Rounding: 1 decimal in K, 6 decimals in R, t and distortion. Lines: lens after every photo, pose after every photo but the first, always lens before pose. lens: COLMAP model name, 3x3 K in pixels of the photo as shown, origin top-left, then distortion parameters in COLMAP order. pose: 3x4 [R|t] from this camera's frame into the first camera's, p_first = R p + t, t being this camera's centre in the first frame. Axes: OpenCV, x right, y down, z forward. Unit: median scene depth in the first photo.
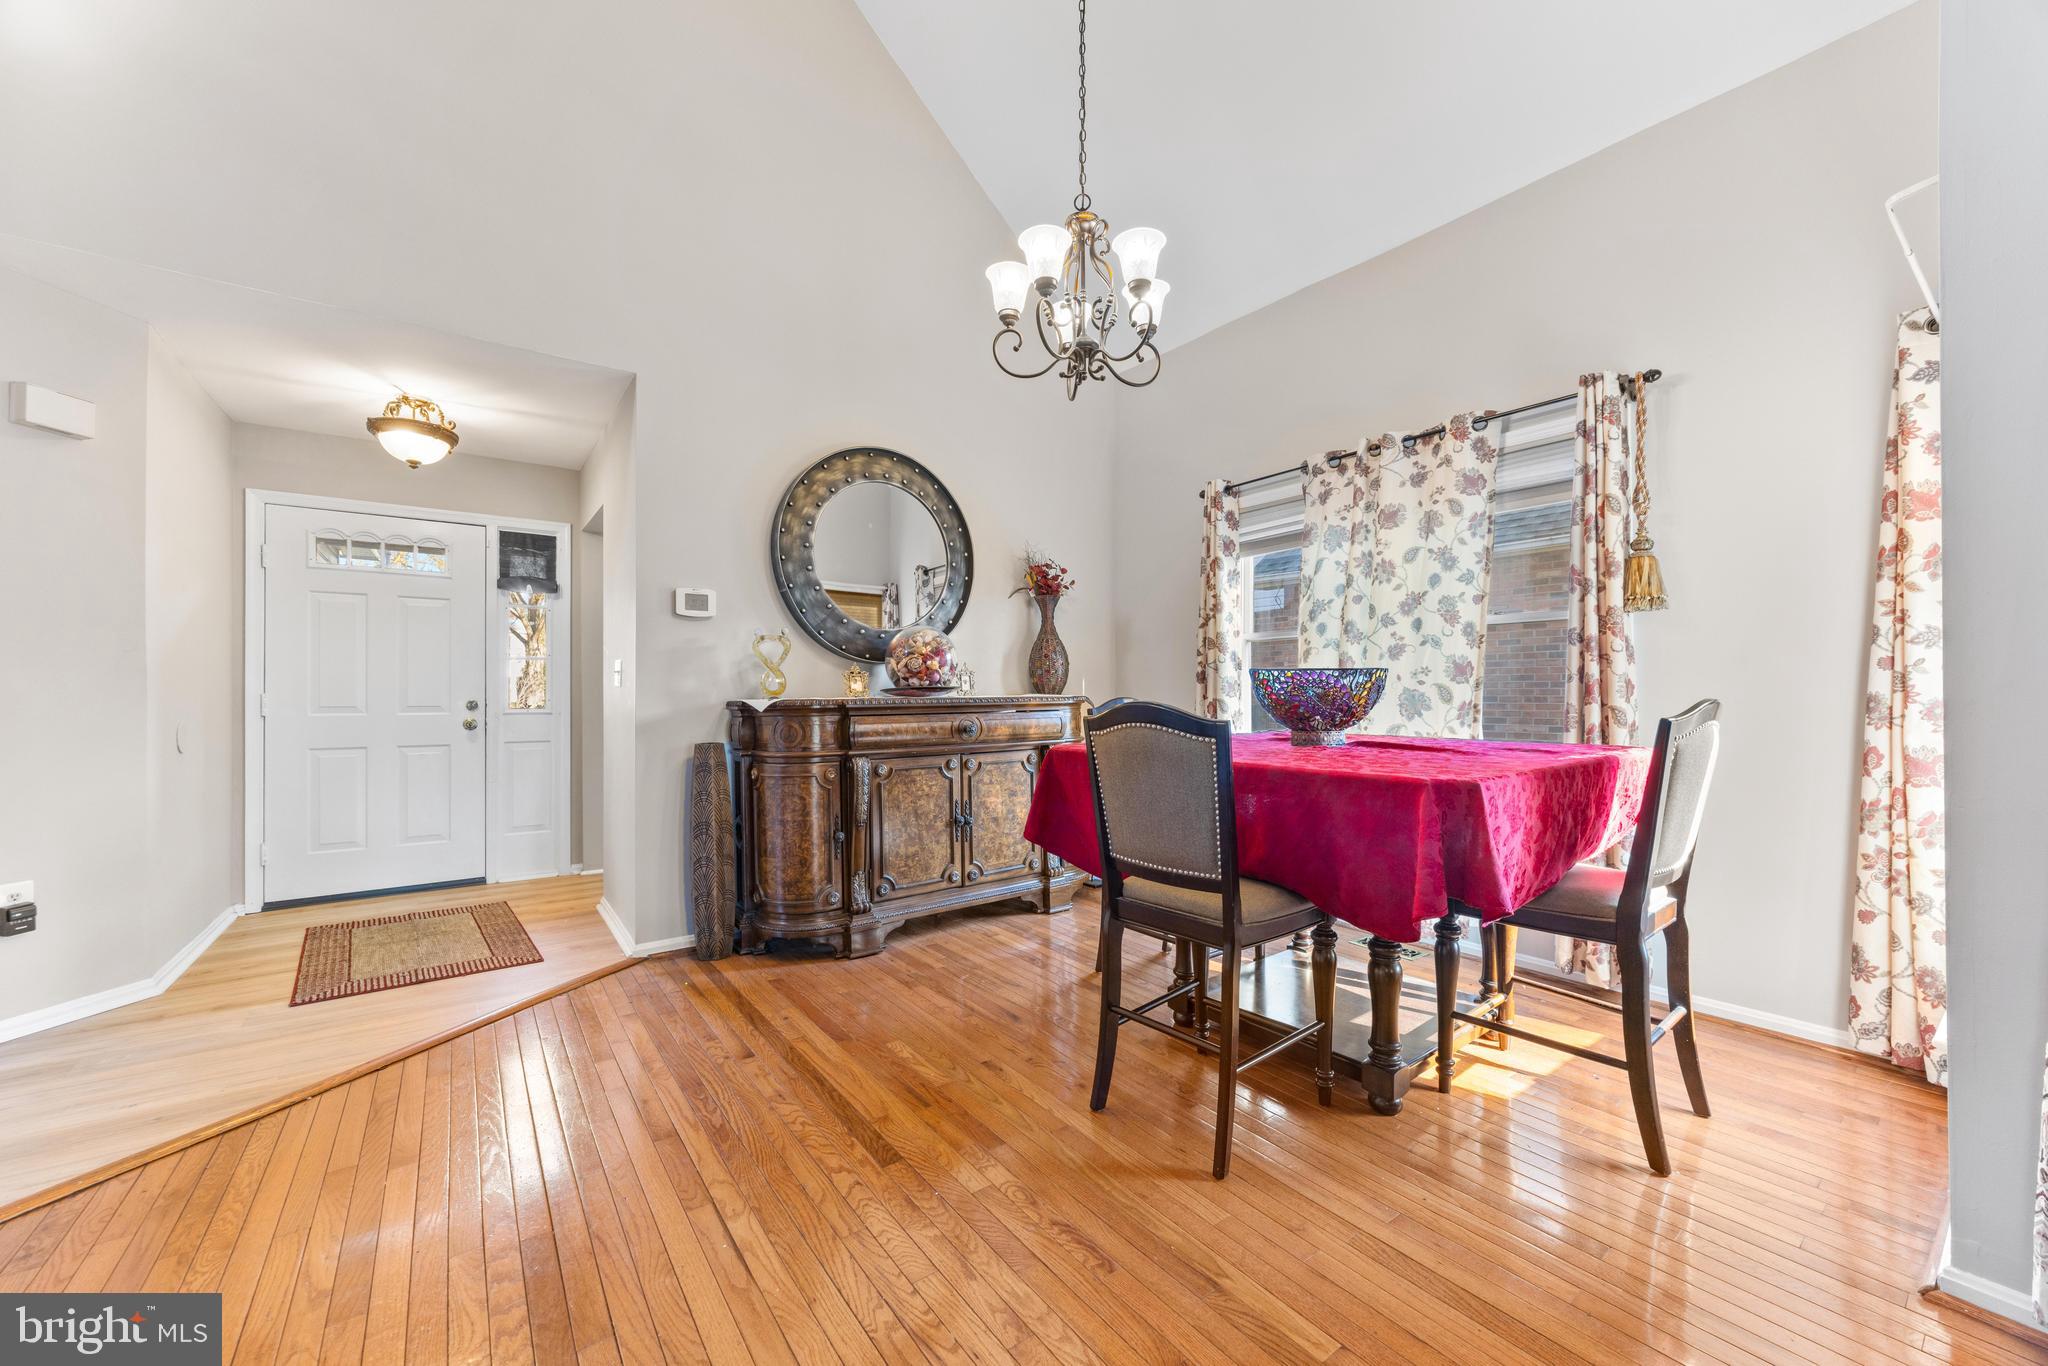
lens RADIAL K [[794.4, 0, 1040.9], [0, 794.4, 693.3], [0, 0, 1]] dist [0.002592, -0.000722]
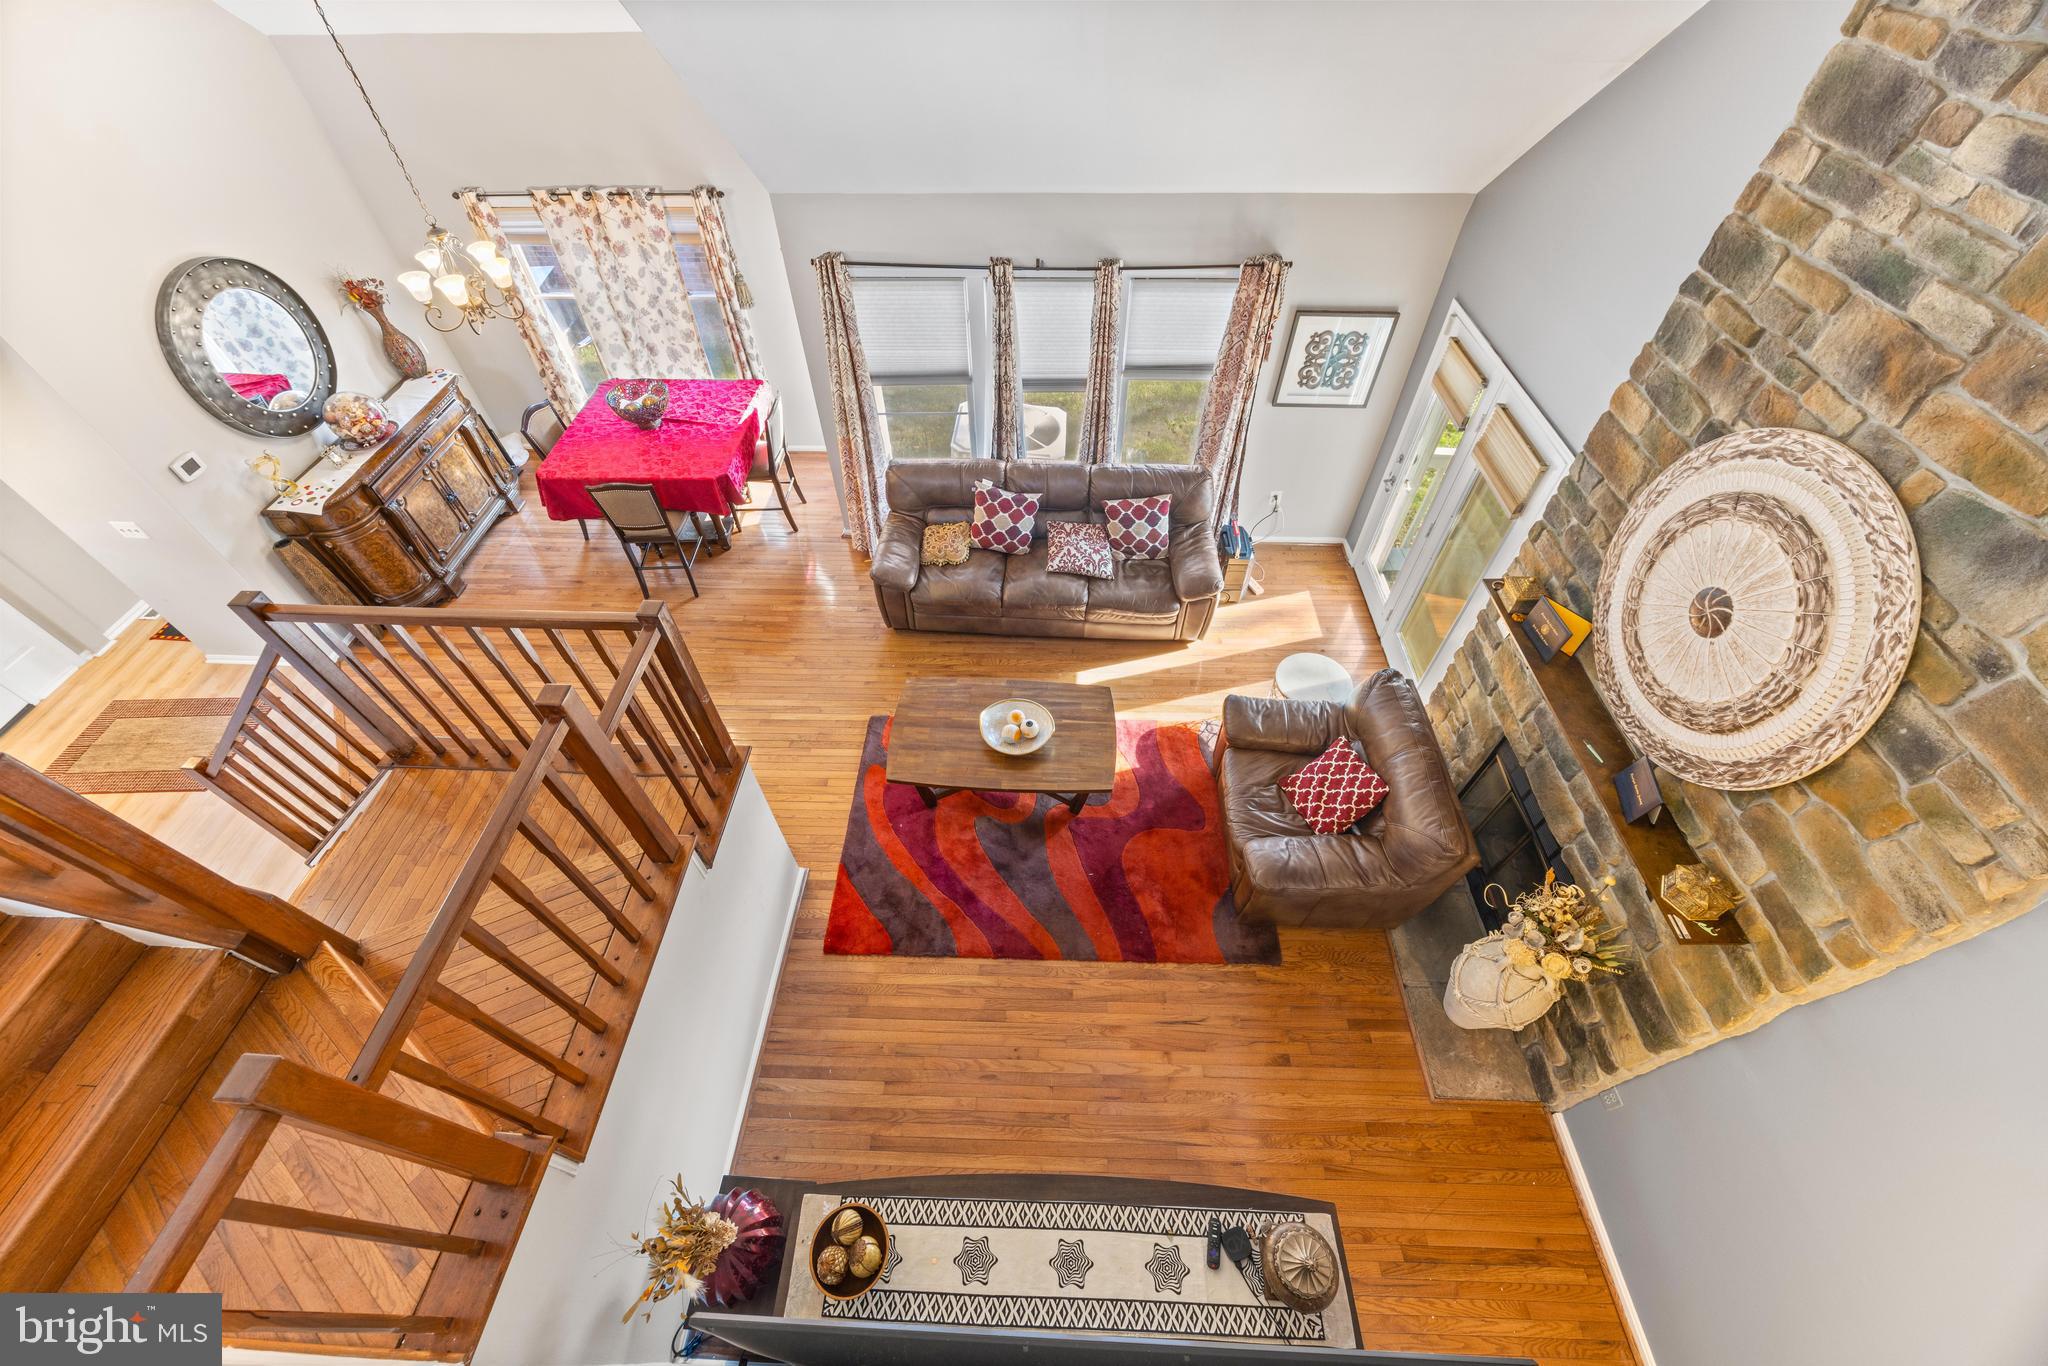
lens RADIAL K [[775.9, 0, 1012.0], [0, 775.9, 684.3], [0, 0, 1]] dist [-0.003398, 0.000206]
pose [[0.636504, -0.592663, 0.493572, -0.385997], [0.015143, 0.649424, 0.760276, -0.804049], [-0.771125, -0.476444, 0.422336, -0.777453]]
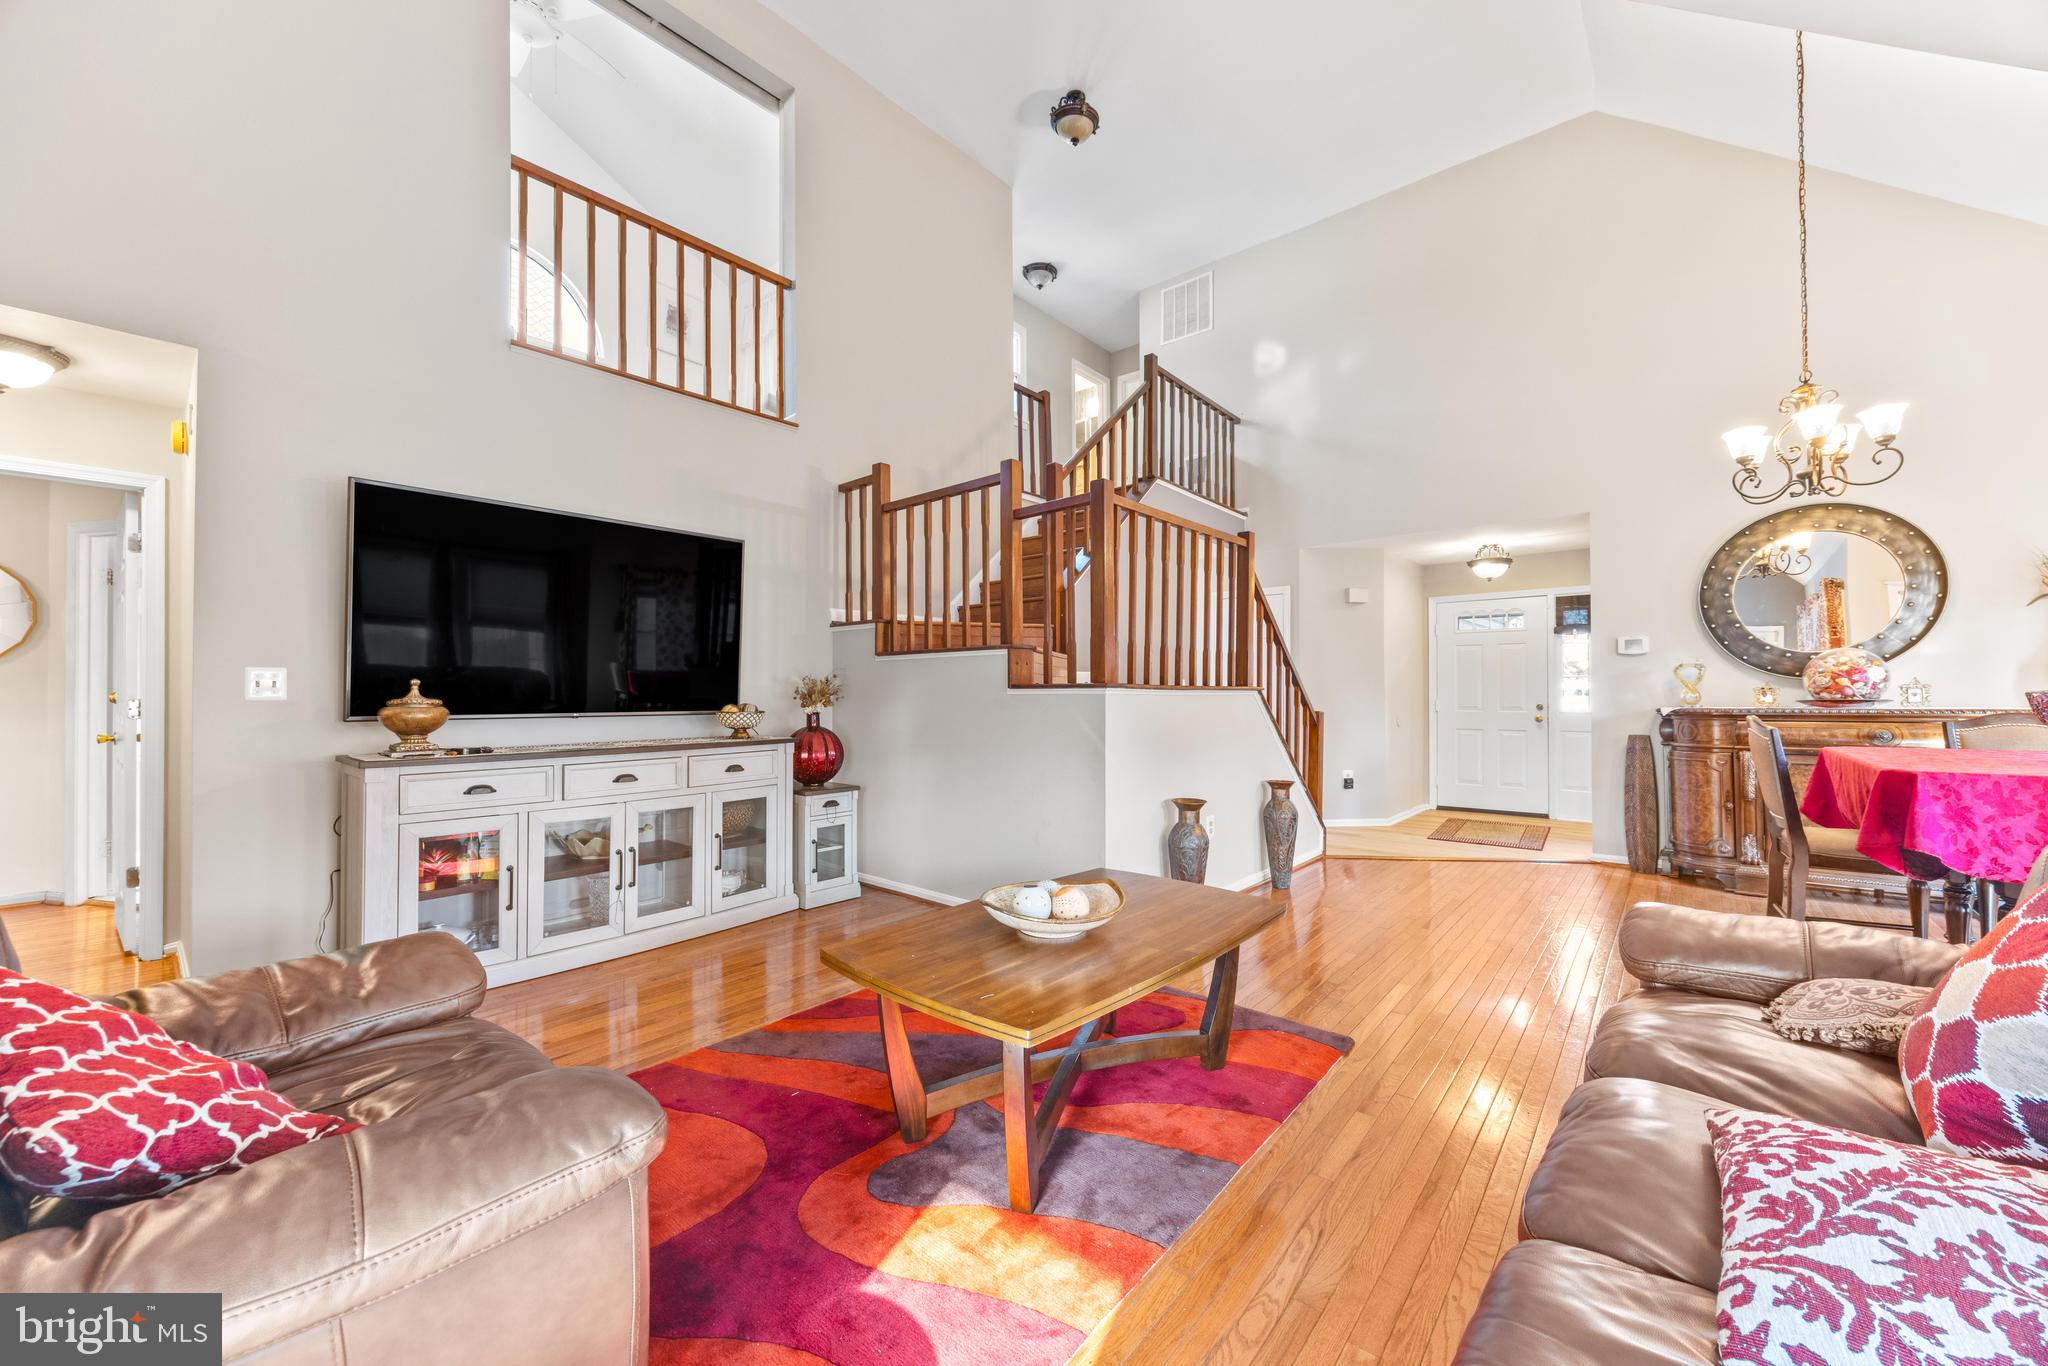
lens RADIAL K [[775.9, 0, 1009.1], [0, 775.9, 680.1], [0, 0, 1]] dist [-0.003398, 0.000206]
pose [[0.217729, -0.016318, -0.975873, 0.731098], [0.002570, 0.999866, -0.016146, -0.021753], [0.976006, 0.001007, 0.217742, -0.495423]]
